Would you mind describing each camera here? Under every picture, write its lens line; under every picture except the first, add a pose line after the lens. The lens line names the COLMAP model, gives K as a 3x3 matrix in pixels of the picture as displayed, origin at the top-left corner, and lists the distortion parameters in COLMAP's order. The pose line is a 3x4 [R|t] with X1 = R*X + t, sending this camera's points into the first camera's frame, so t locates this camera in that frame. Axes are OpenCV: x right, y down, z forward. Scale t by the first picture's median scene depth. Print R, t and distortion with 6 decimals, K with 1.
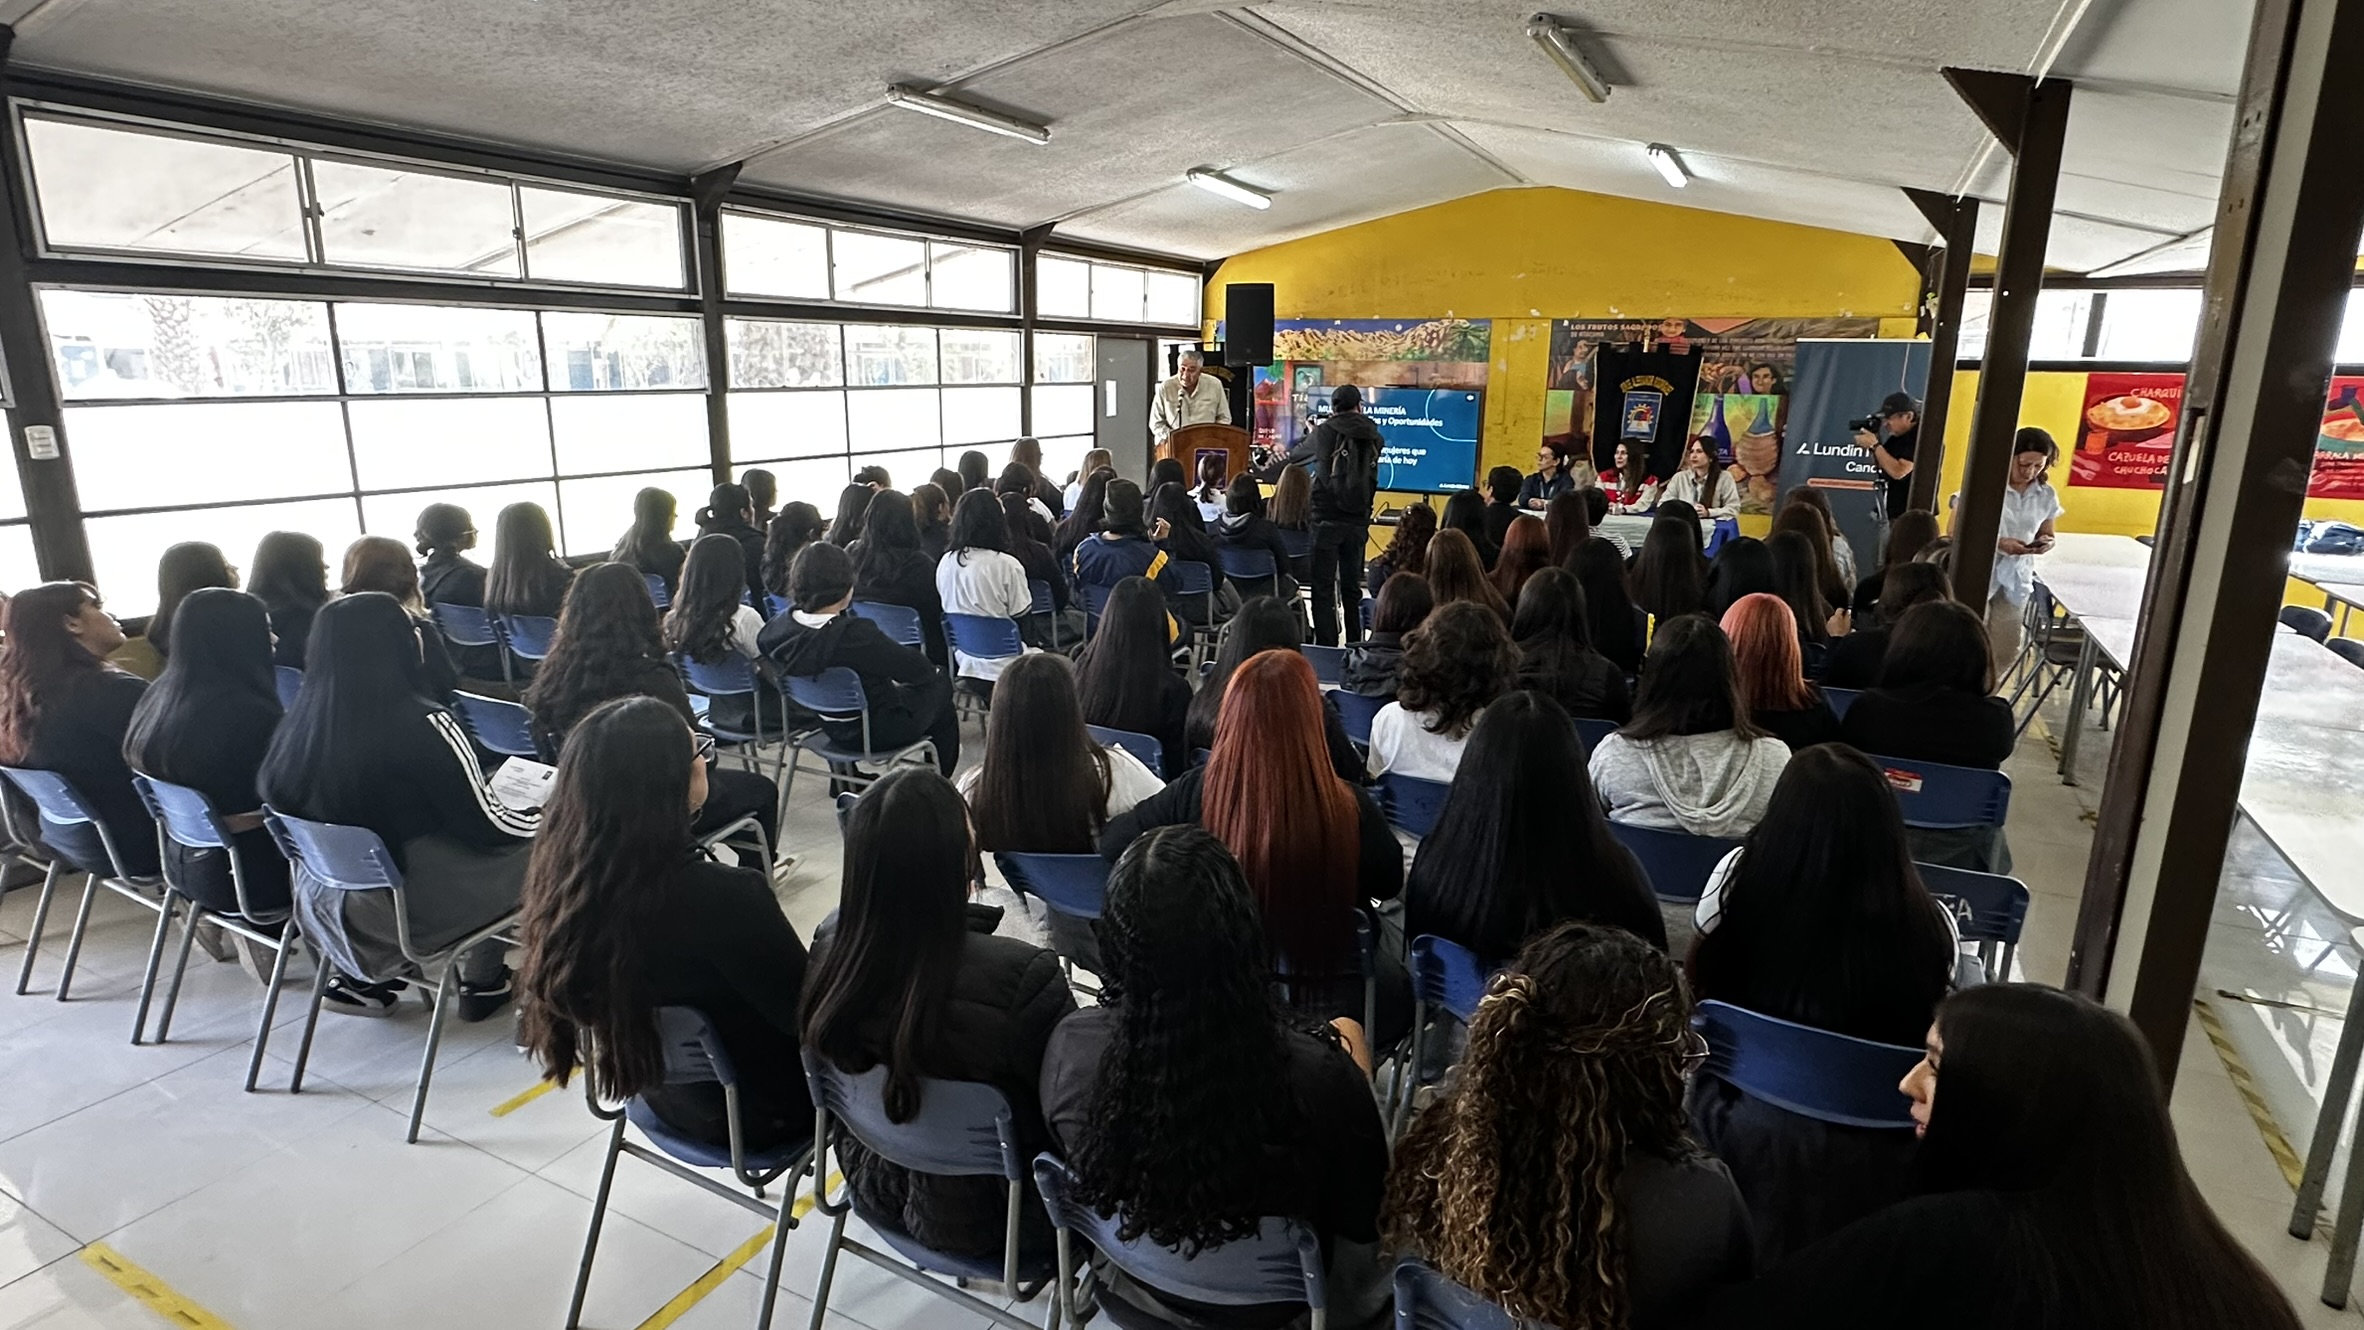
lens RADIAL K [[1224.8, 0, 1182.0], [0, 1224.8, 665.0], [0, 0, 1]] dist [0.000177, 0.000085]
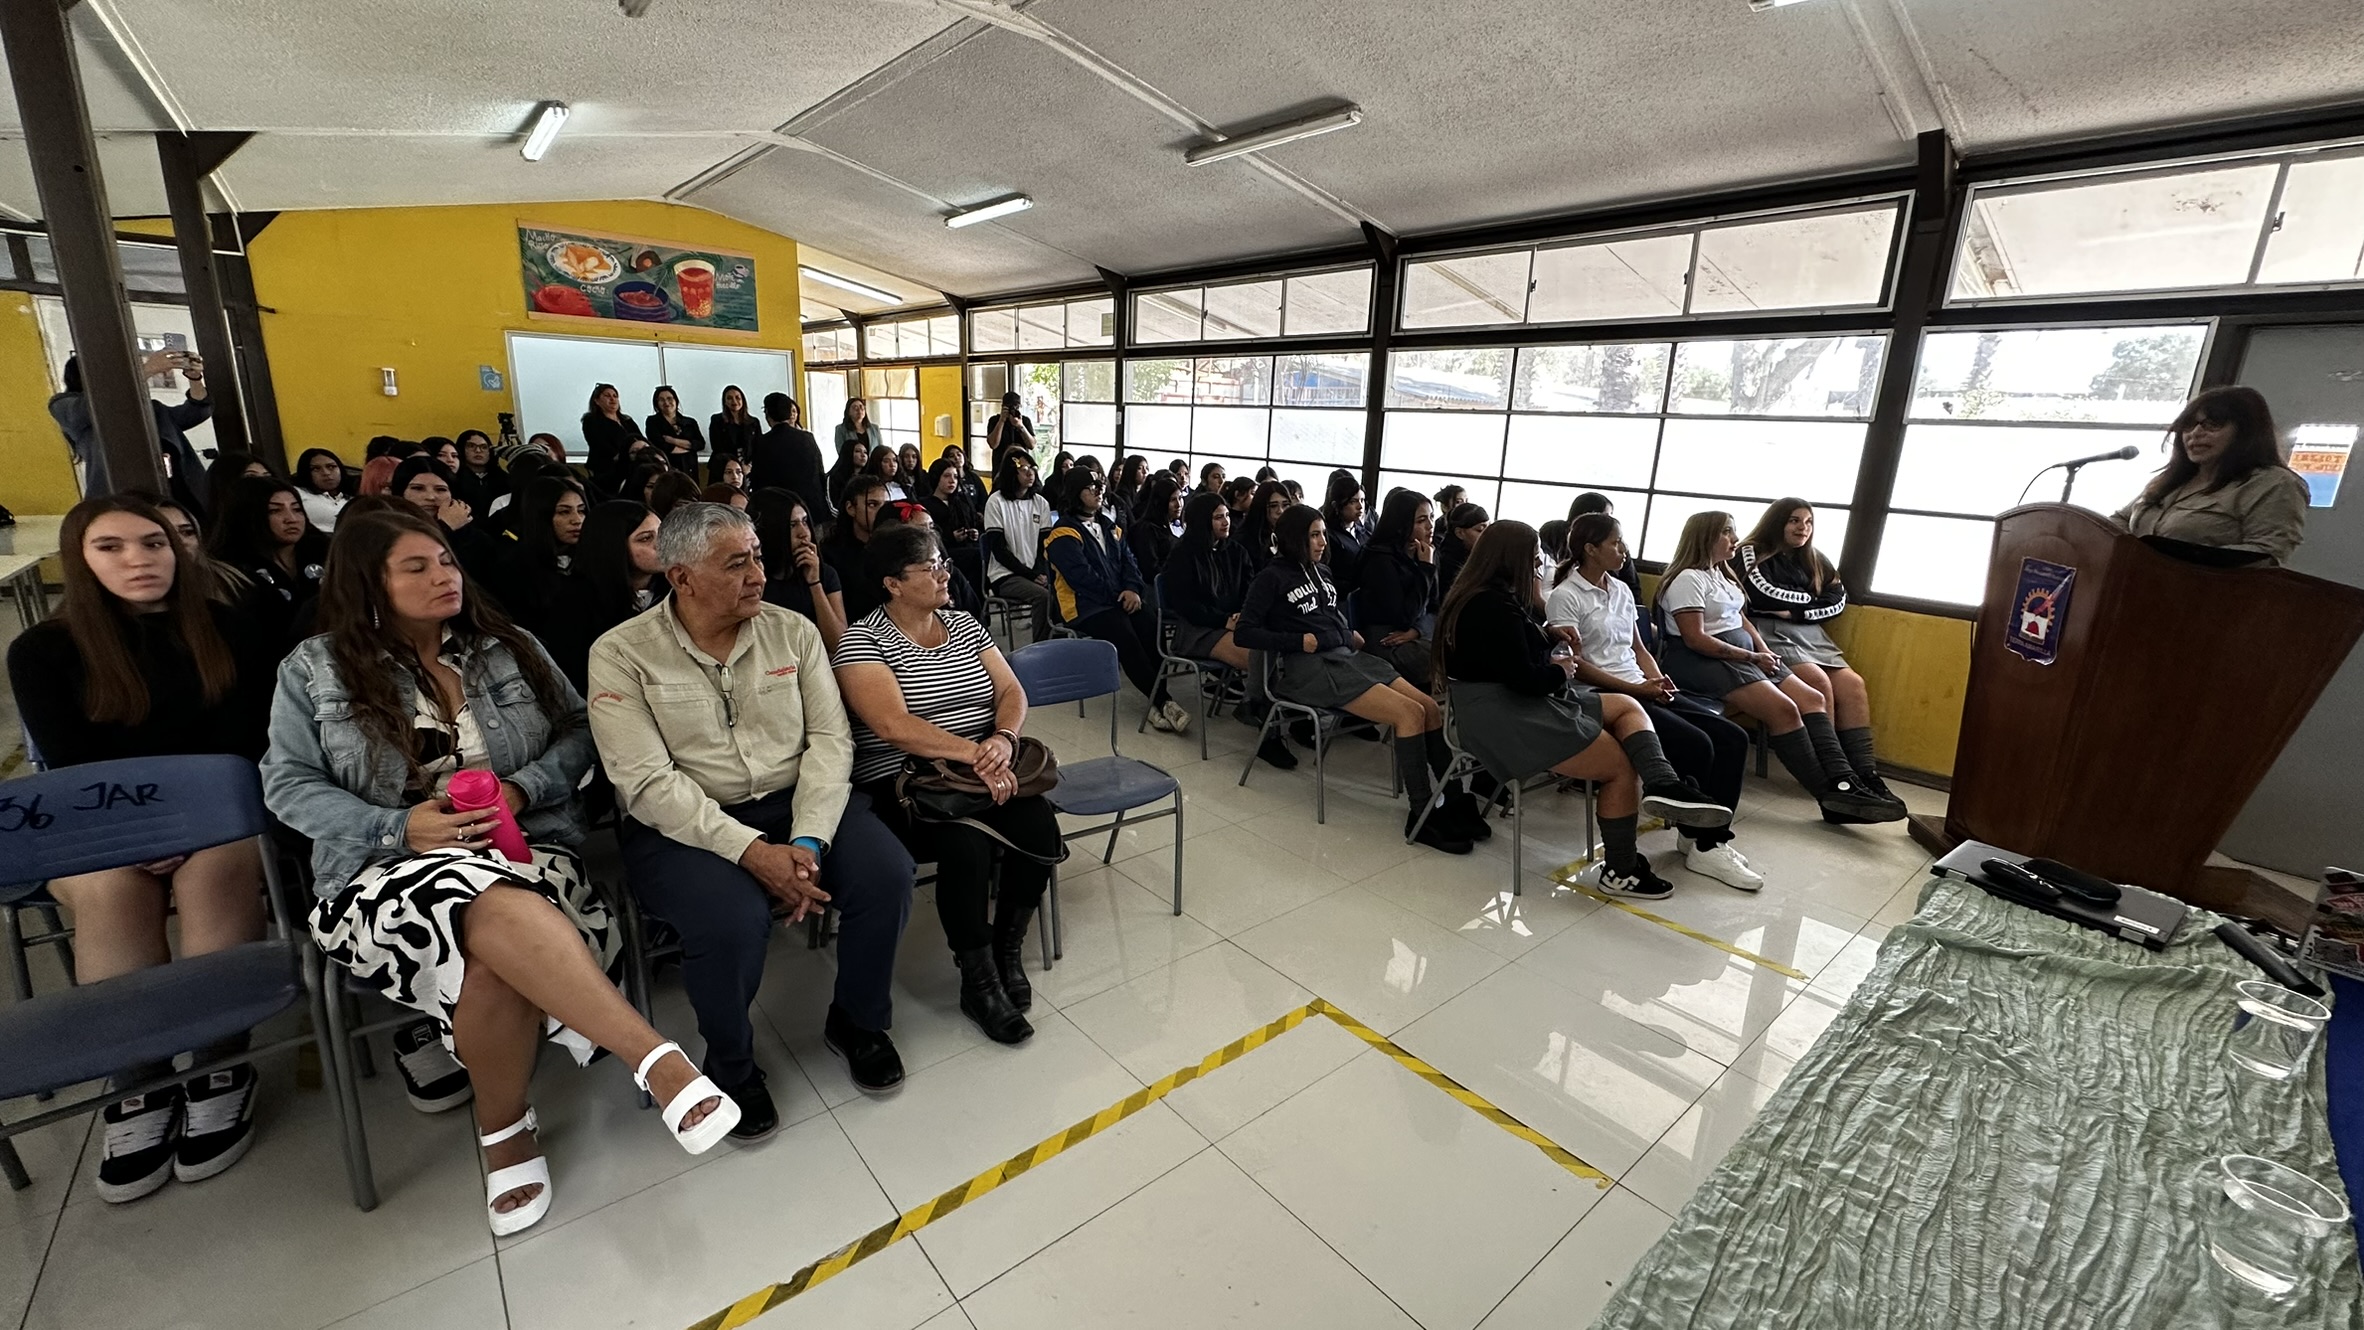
lens RADIAL K [[1005.5, 0, 1182.0], [0, 1005.5, 665.0], [0, 0, 1]] dist [0.001550, 0.000029]
pose [[-0.403329, 0.238788, -0.883349, 0.681693], [-0.220644, 0.911488, 0.347138, -0.294838], [0.888055, 0.334917, -0.314943, 1.218191]]
